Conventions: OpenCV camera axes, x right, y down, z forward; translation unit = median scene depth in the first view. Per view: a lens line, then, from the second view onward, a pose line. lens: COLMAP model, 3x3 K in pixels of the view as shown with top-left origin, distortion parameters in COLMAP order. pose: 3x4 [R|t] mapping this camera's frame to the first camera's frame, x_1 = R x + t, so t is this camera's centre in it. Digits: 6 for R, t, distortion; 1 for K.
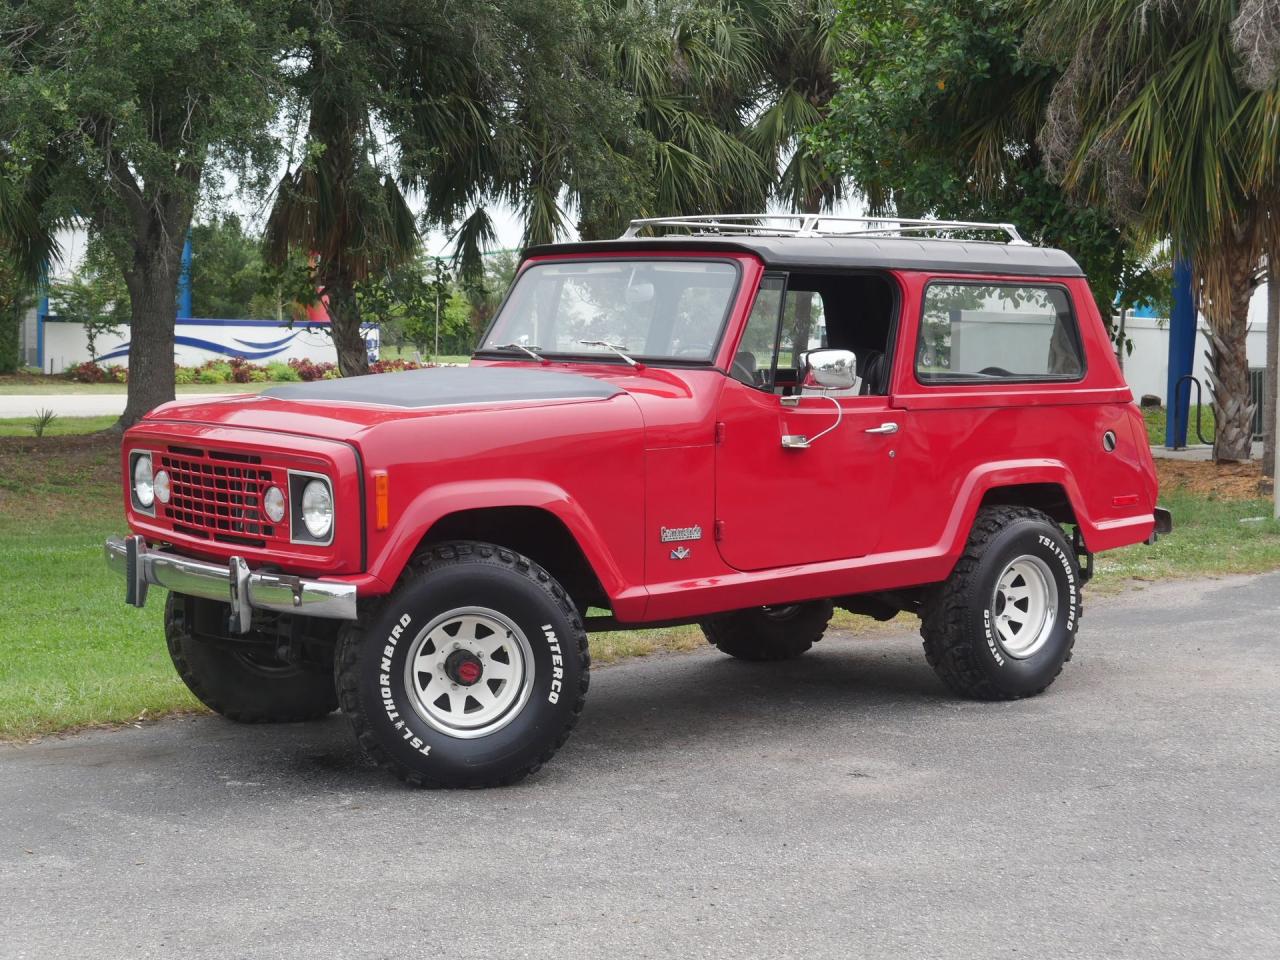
lens RADIAL K [[2041.3, 0, 639.2], [0, 2041.3, 480.2], [0, 0, 1]] dist [0.003149, -0.057968]
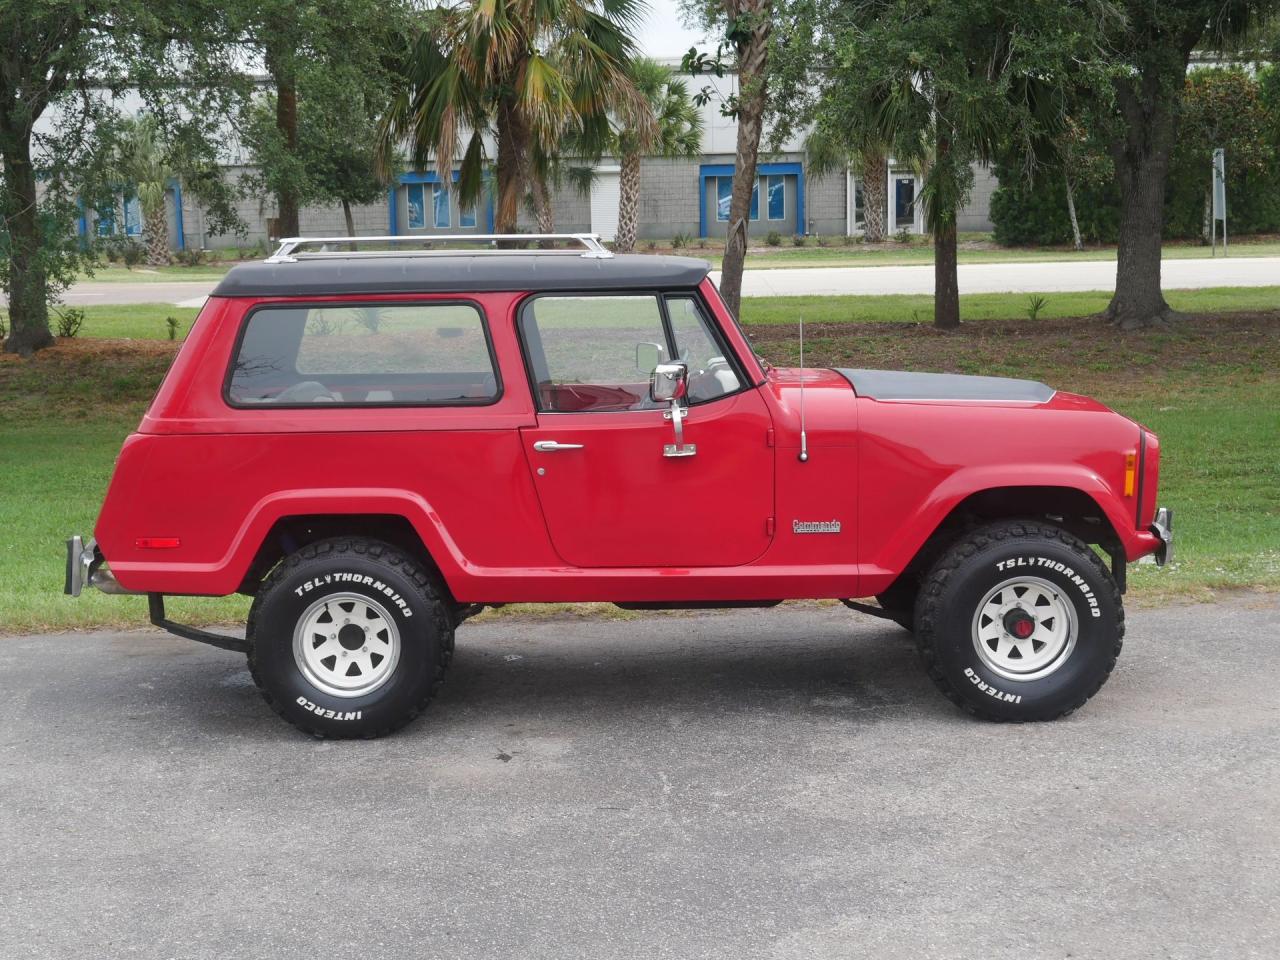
lens RADIAL K [[1811.5, 0, 638.6], [0, 1811.5, 481.1], [0, 0, 1]] dist [0.001608, -0.037265]
pose [[0.744738, 0.073885, -0.663254, 0.746713], [-0.009915, 0.994968, 0.099705, -0.100187], [0.667283, -0.067678, 0.741723, 0.280633]]
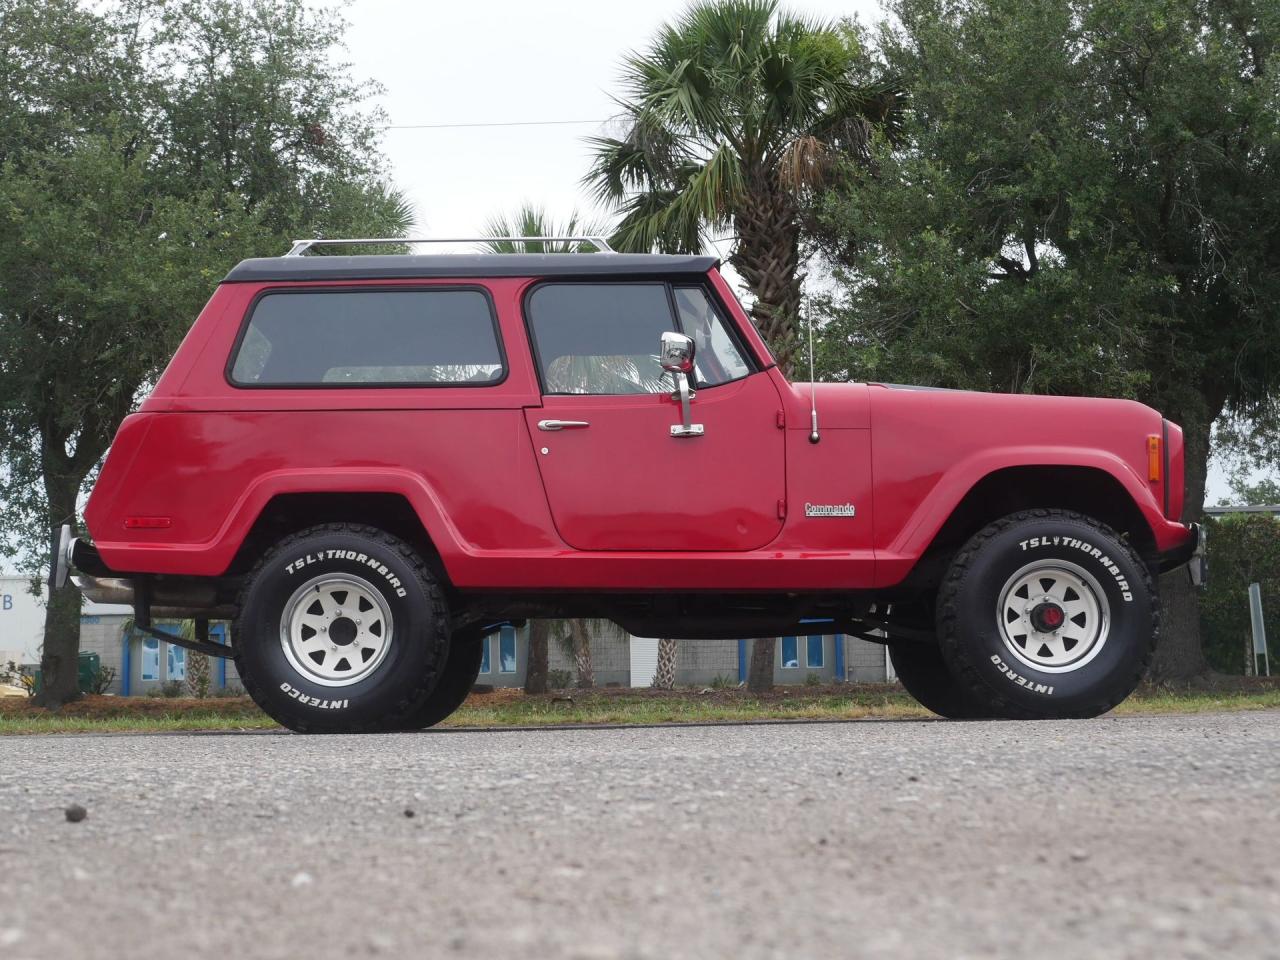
lens RADIAL K [[1811.5, 0, 638.6], [0, 1811.5, 481.1], [0, 0, 1]] dist [0.001608, -0.037265]
pose [[0.728929, -0.107910, -0.676032, 0.736606], [-0.016496, 0.984443, -0.174926, 0.162332], [0.684391, 0.138660, 0.715809, 0.323929]]
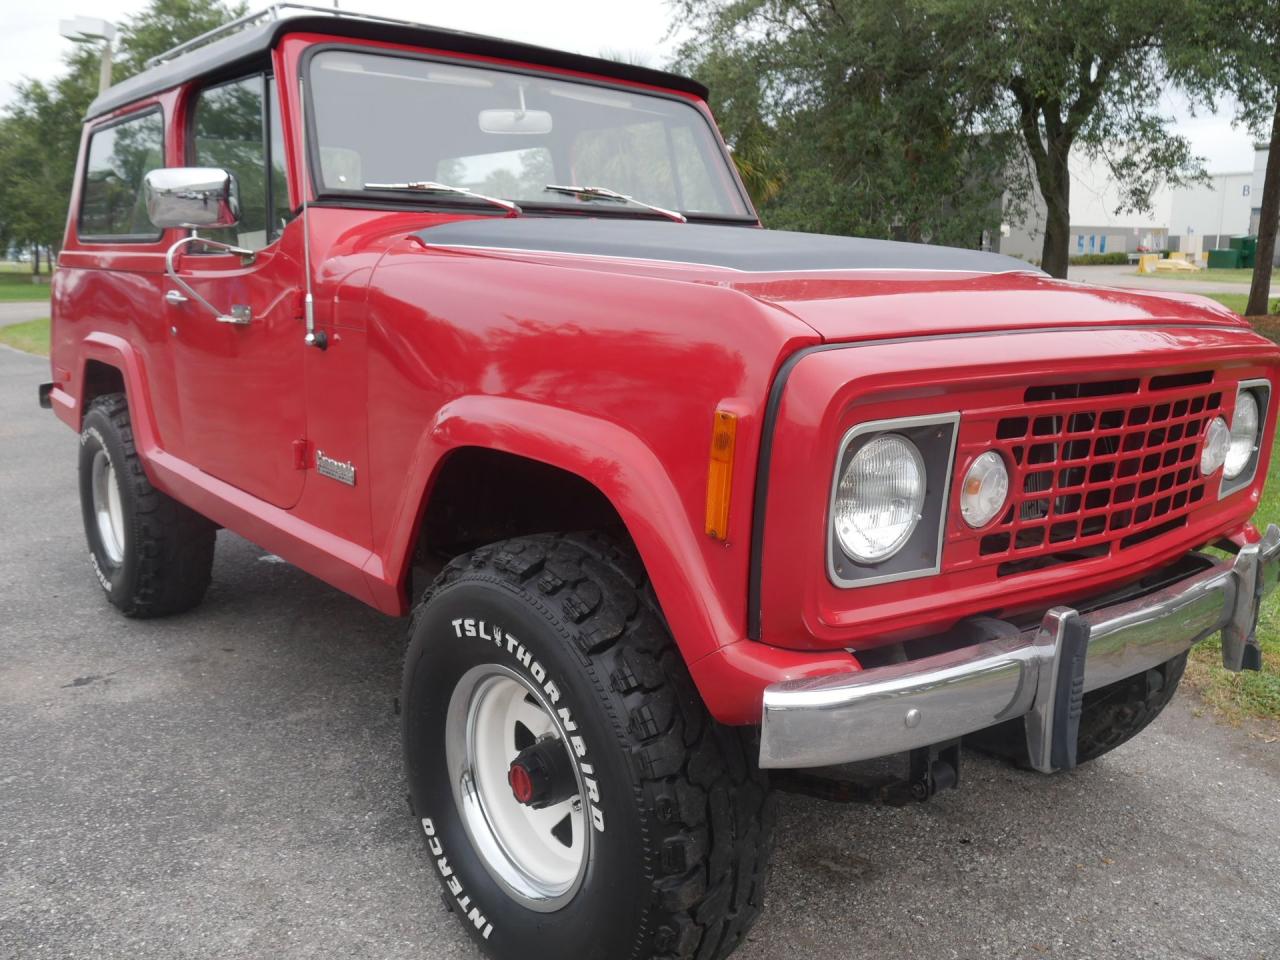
lens RADIAL K [[1091.9, 0, 639.5], [0, 1091.9, 481.0], [0, 0, 1]] dist [-0.019777, -0.004080]
pose [[-0.055056, 0.191315, -0.979983, 0.500276], [-0.062246, 0.978905, 0.194602, -0.047292], [0.996541, 0.071714, -0.041986, 1.143000]]
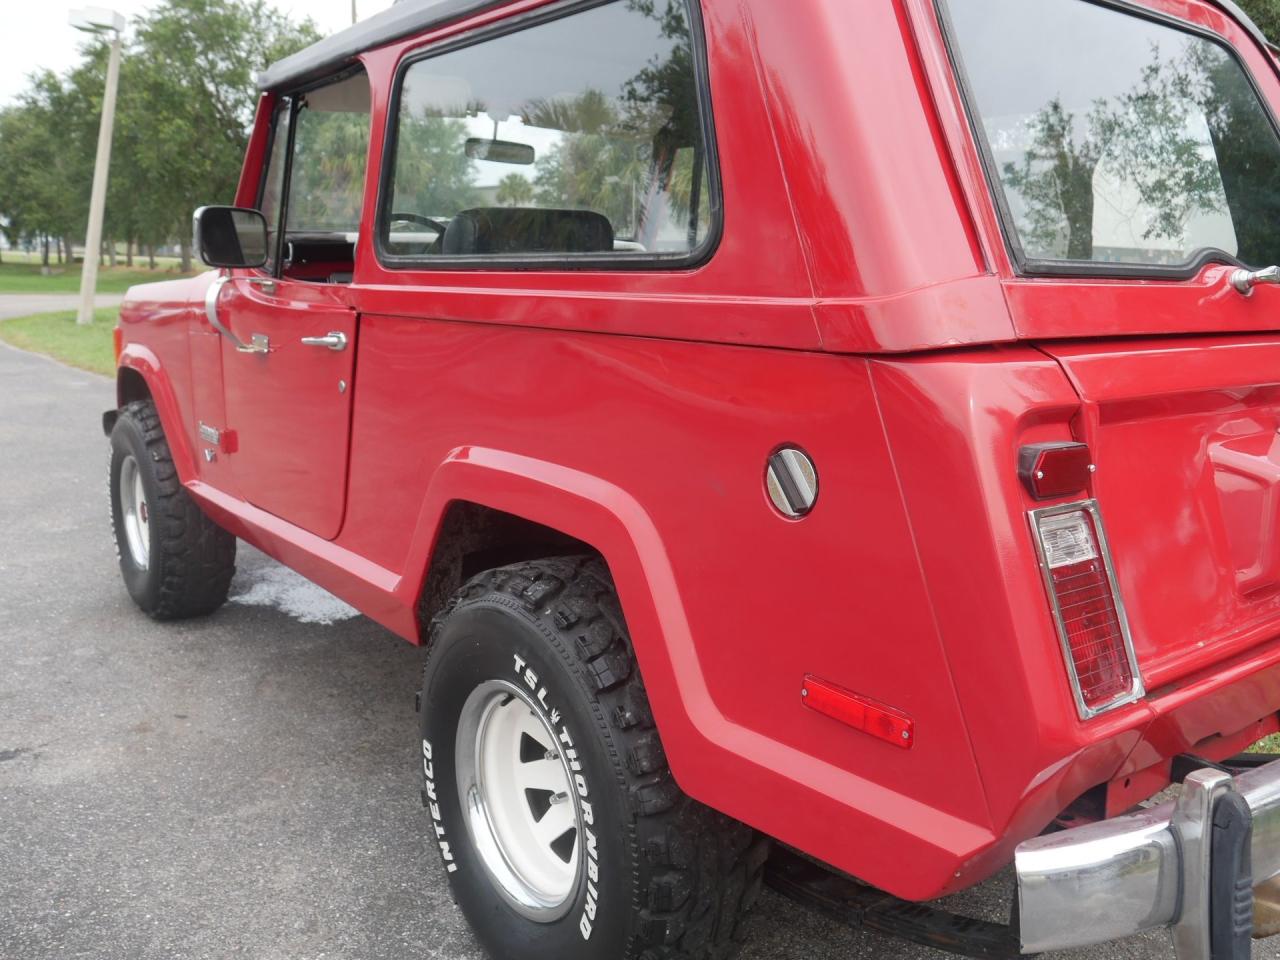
lens RADIAL K [[1090.6, 0, 649.5], [0, 1090.6, 495.2], [0, 0, 1]] dist [-0.009984, -0.020249]
pose [[-0.056127, 0.195530, -0.979090, 0.440951], [-0.089211, 0.975731, 0.199974, -0.054685], [0.994430, 0.098570, -0.037322, 1.135930]]
